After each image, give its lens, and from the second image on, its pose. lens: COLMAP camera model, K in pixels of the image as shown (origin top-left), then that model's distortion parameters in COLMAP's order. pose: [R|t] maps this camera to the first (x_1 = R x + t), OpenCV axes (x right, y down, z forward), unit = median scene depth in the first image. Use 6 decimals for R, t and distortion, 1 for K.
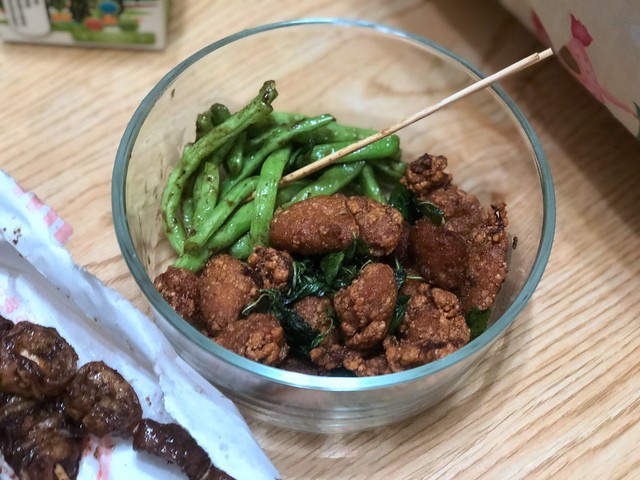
lens RADIAL K [[1059.1, 0, 320.0], [0, 1059.1, 240.0], [0, 0, 1]] dist [-0.151575, 1.139027]
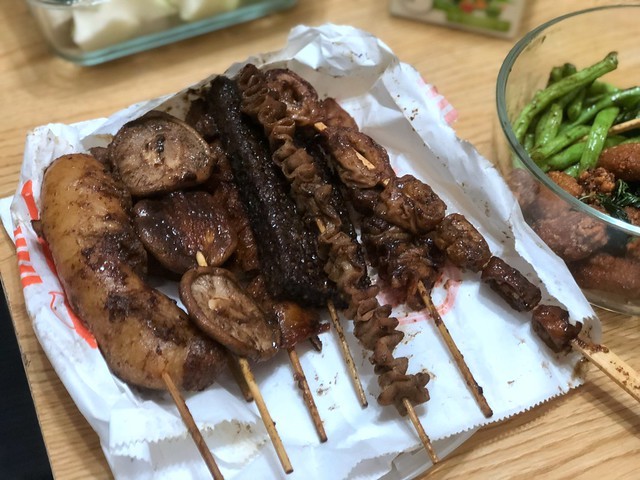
lens RADIAL K [[1059.1, 0, 320.0], [0, 1059.1, 240.0], [0, 0, 1]] dist [-0.151575, 1.139027]
pose [[0.969703, 0.173870, -0.171597, -0.135936], [-0.200626, 0.967593, -0.153339, 0.337935], [0.139375, 0.183120, 0.973161, -0.237145]]
